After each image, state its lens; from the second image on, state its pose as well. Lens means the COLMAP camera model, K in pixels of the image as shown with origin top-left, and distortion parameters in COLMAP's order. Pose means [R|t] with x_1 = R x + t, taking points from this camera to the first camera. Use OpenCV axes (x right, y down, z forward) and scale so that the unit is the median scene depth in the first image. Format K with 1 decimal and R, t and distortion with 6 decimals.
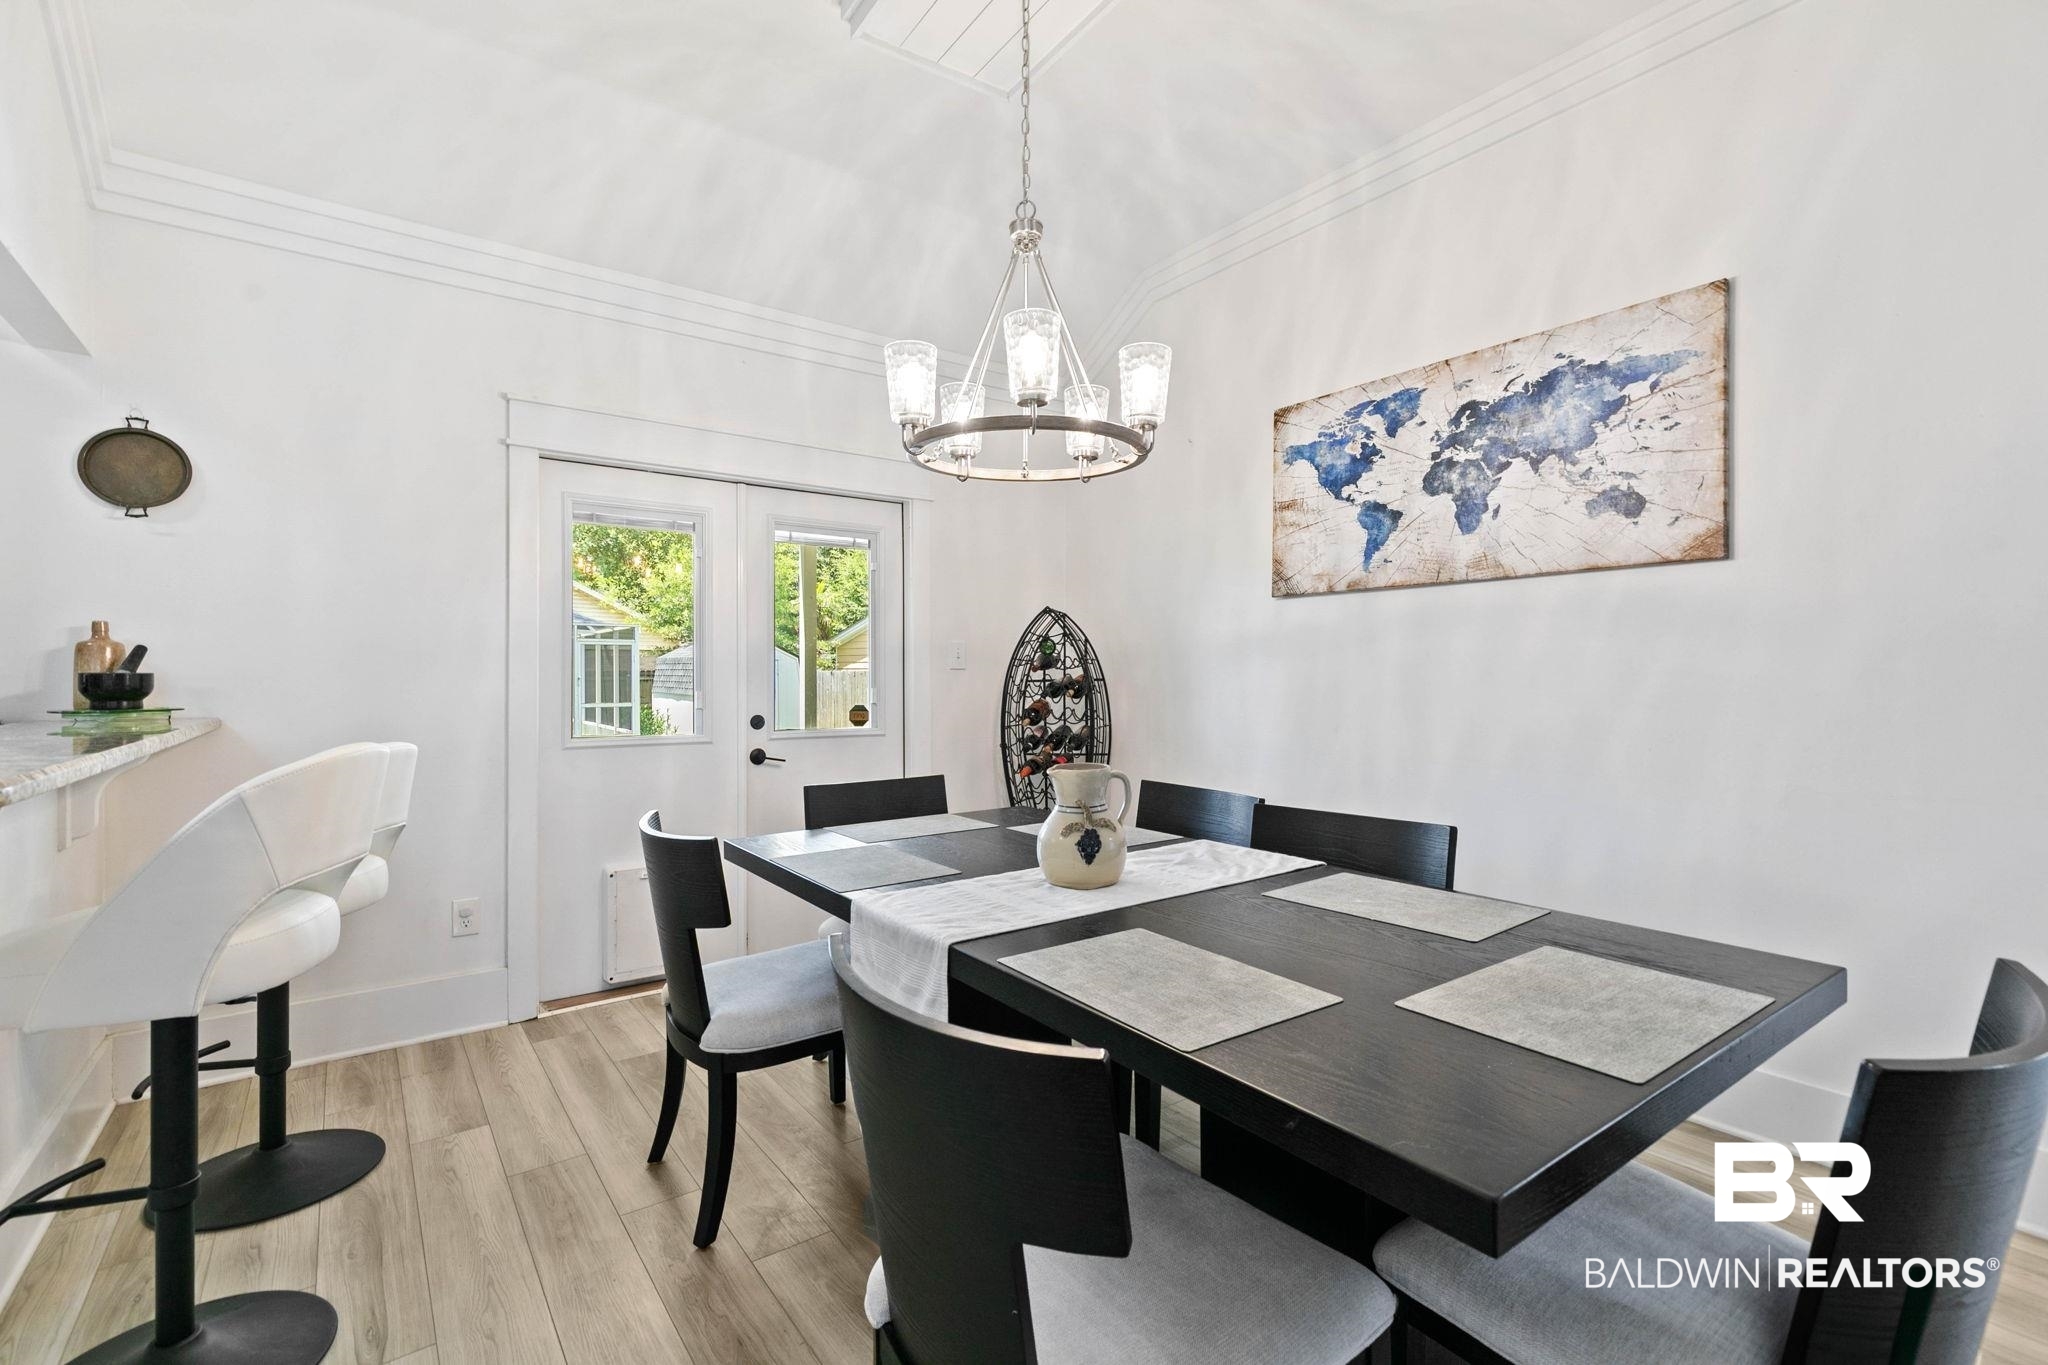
lens RADIAL K [[944.3, 0, 1030.7], [0, 944.3, 682.7], [0, 0, 1]] dist [0.002153, 0.000512]
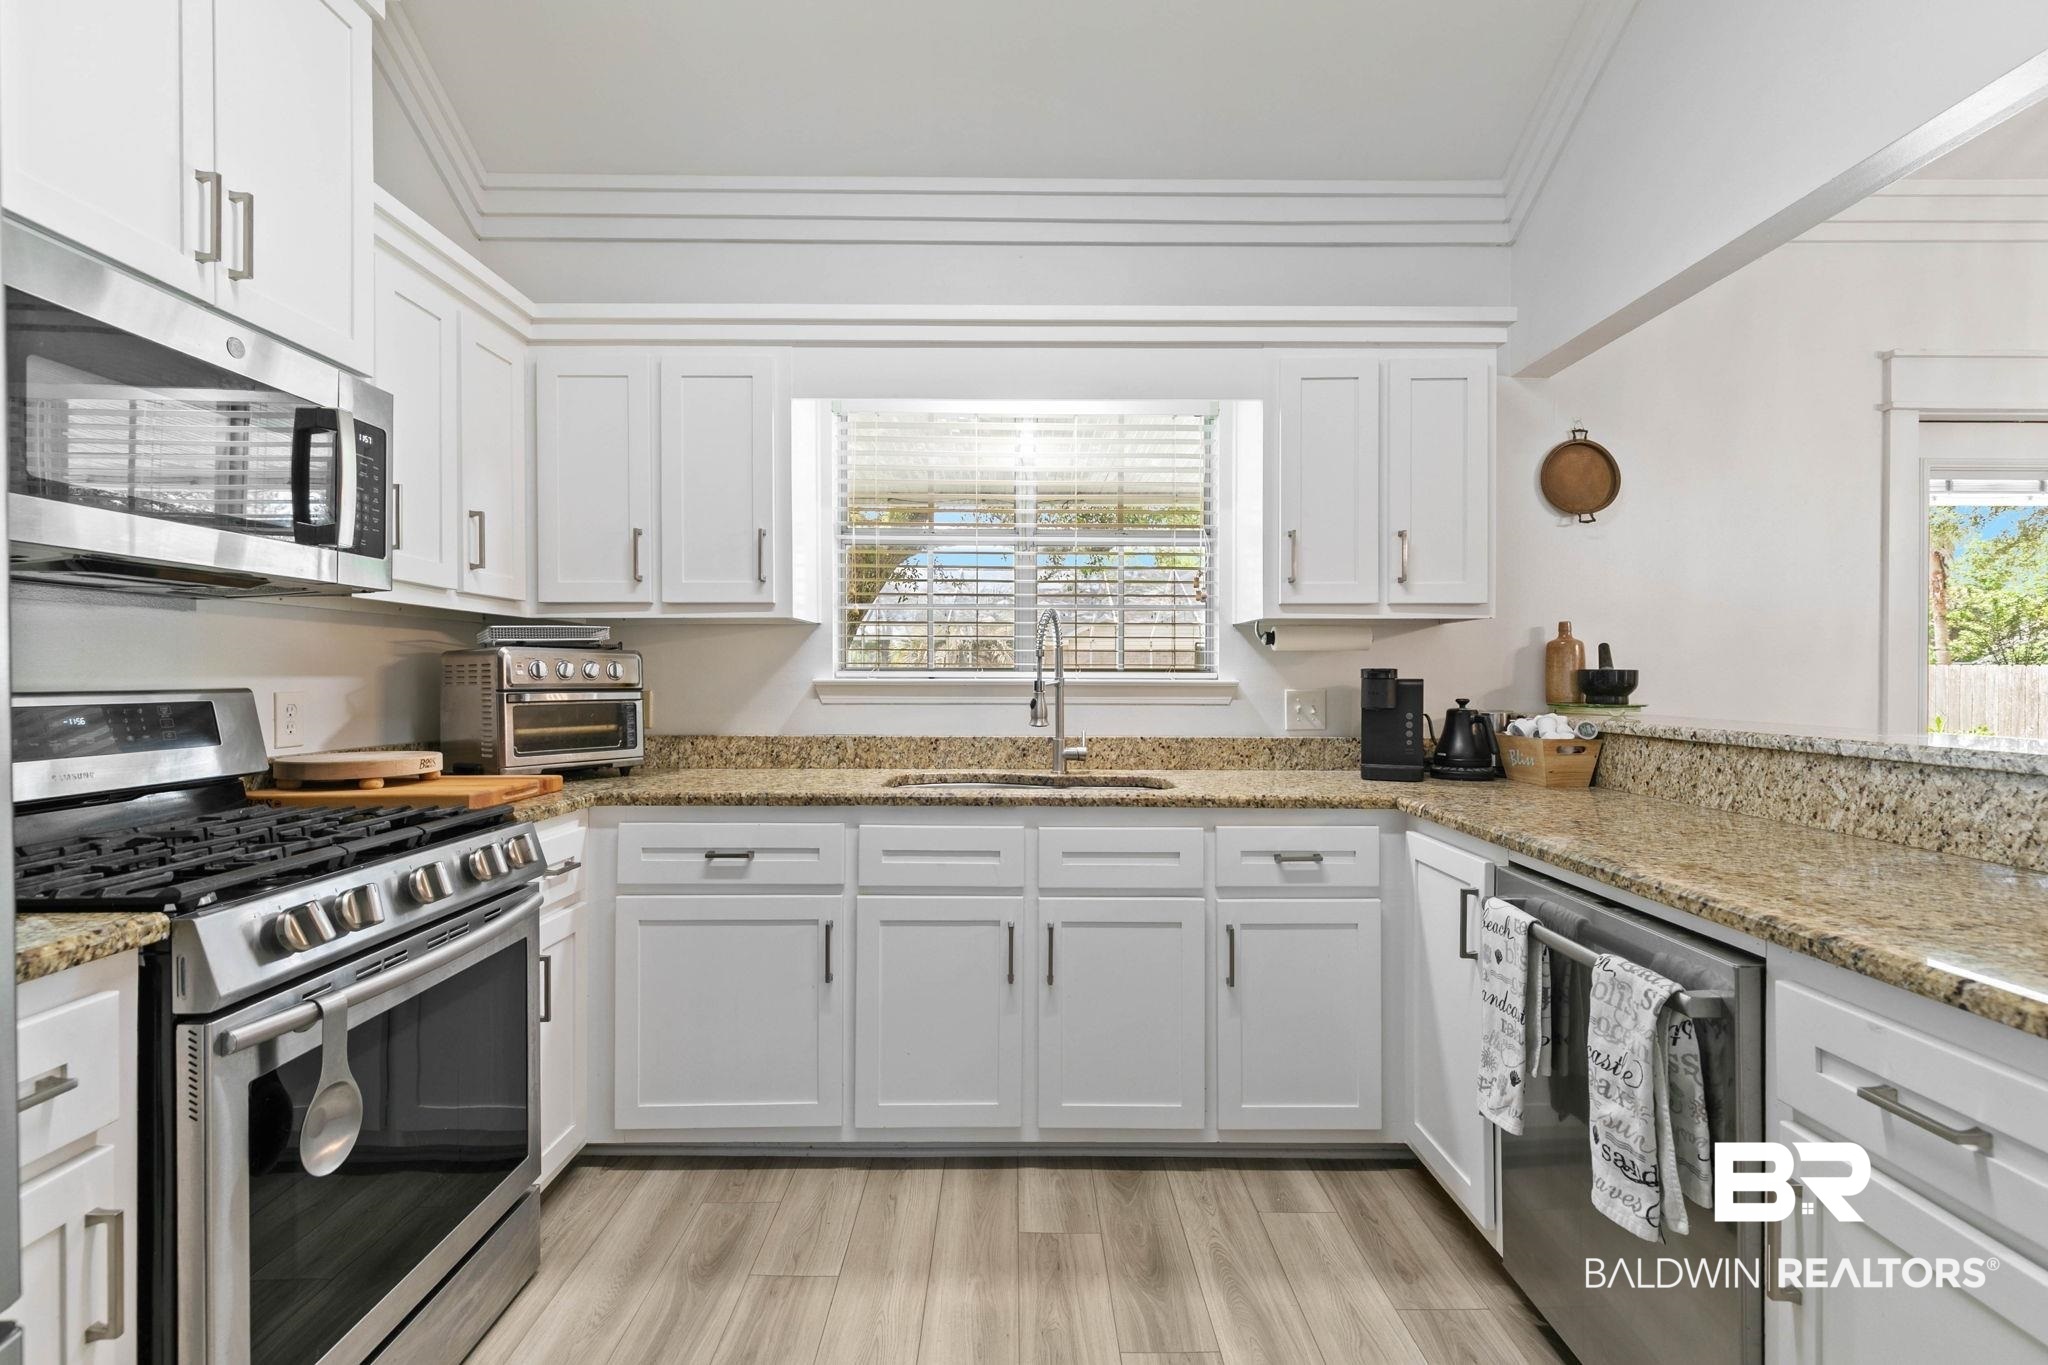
lens RADIAL K [[944.3, 0, 1014.5], [0, 944.3, 679.5], [0, 0, 1]] dist [0.002153, 0.000512]
pose [[0.803872, 0.001738, -0.594800, -0.825940], [-0.003775, 0.999990, -0.002181, 0.004863], [0.594790, 0.003998, 0.803871, -0.227855]]
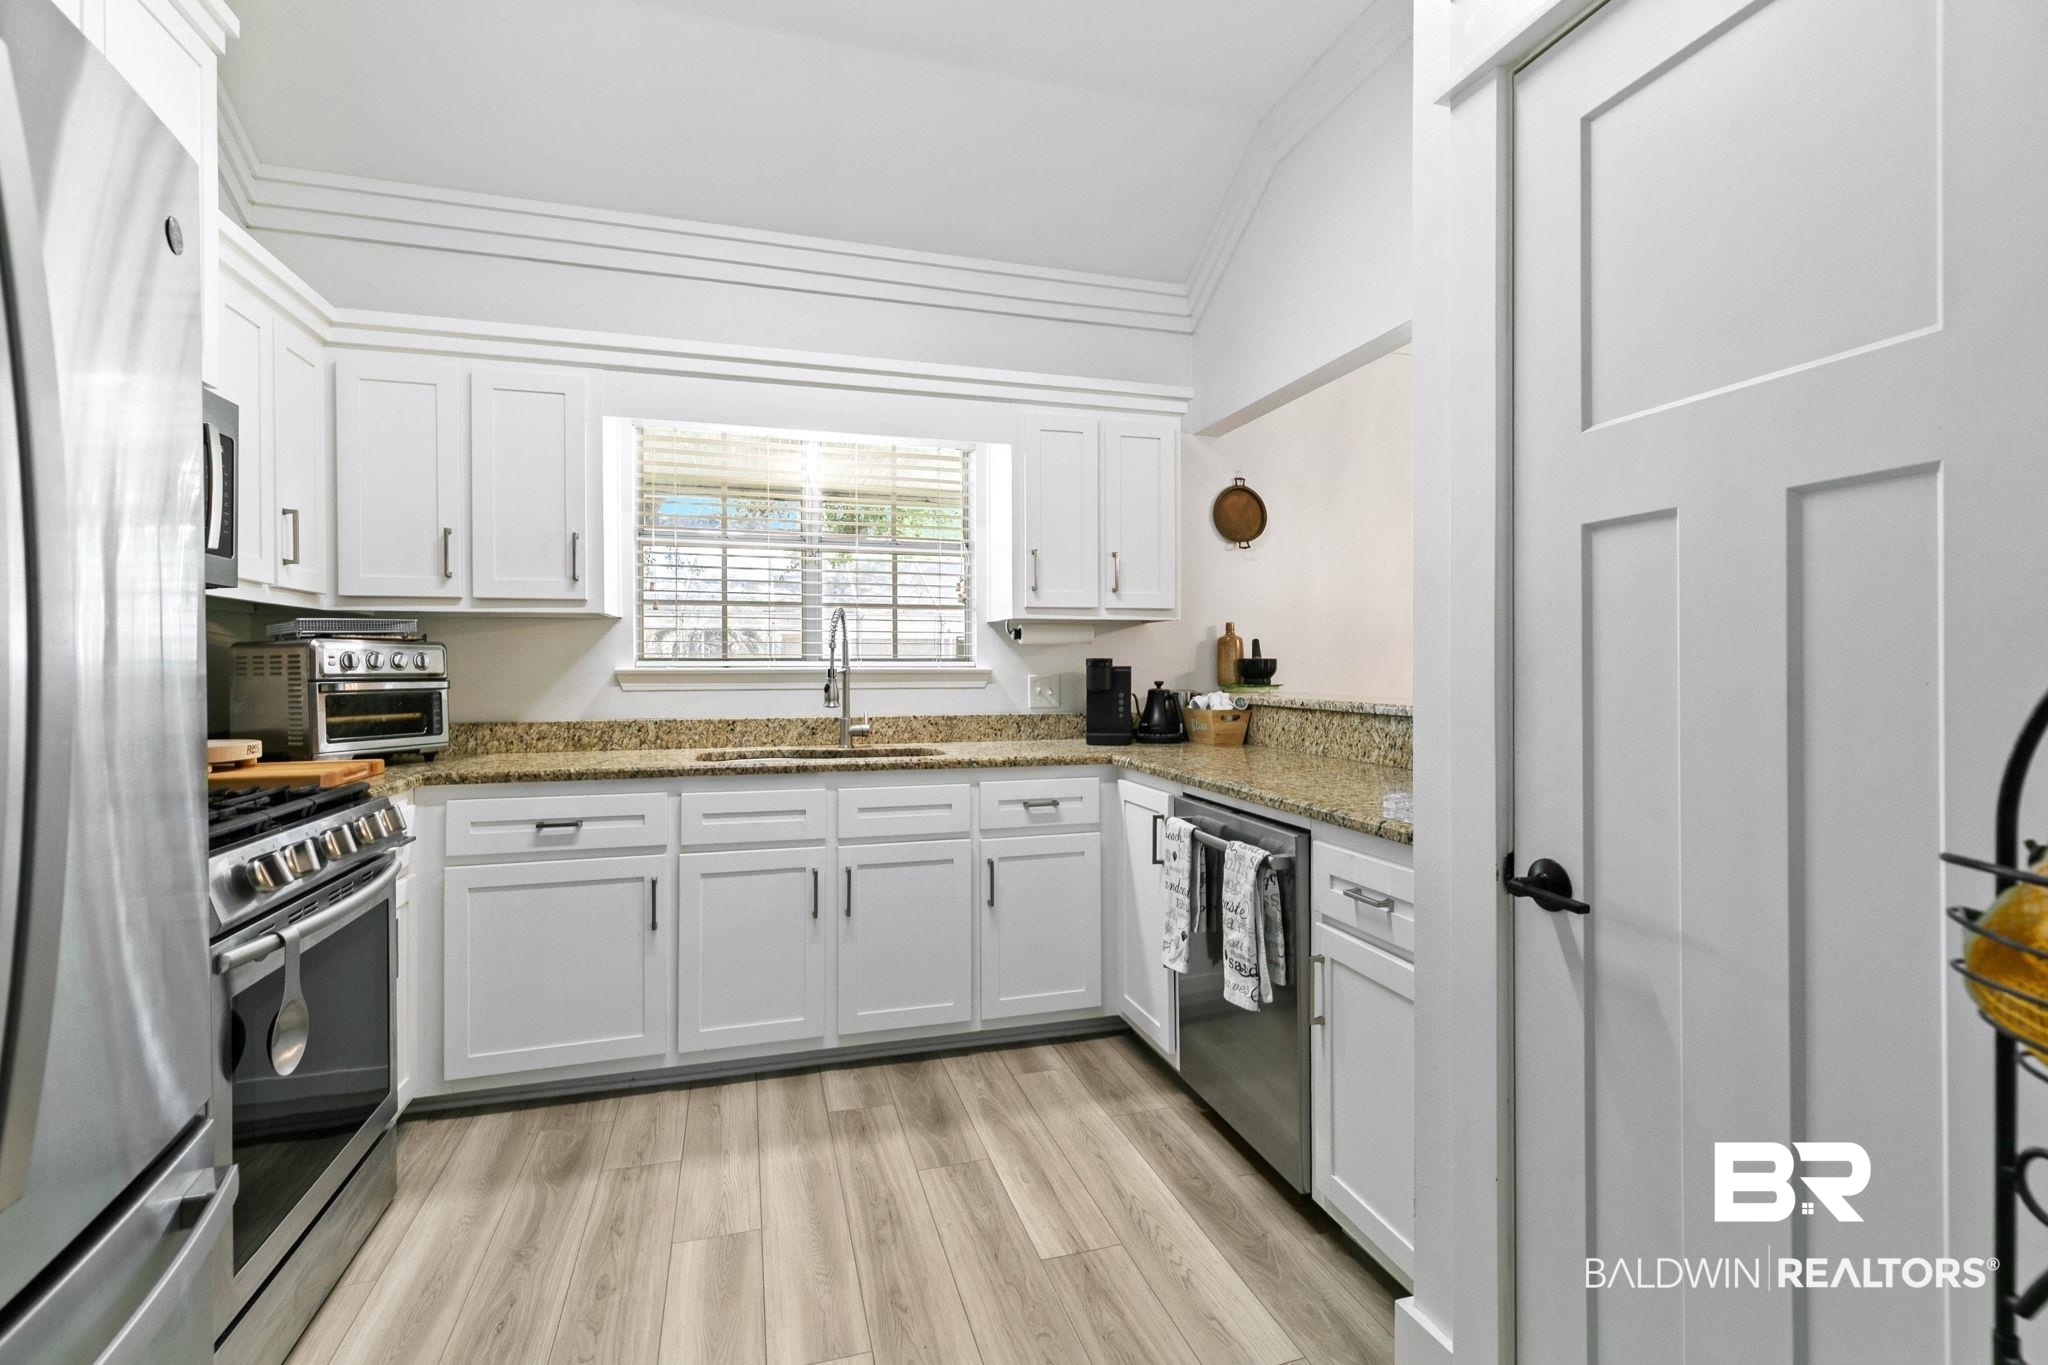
lens RADIAL K [[944.3, 0, 1032.7], [0, 944.3, 675.2], [0, 0, 1]] dist [0.002153, 0.000512]
pose [[0.941409, -0.000753, -0.337267, -0.763251], [0.001971, 0.999993, 0.003269, 0.008223], [0.337262, -0.003742, 0.941403, -0.430983]]
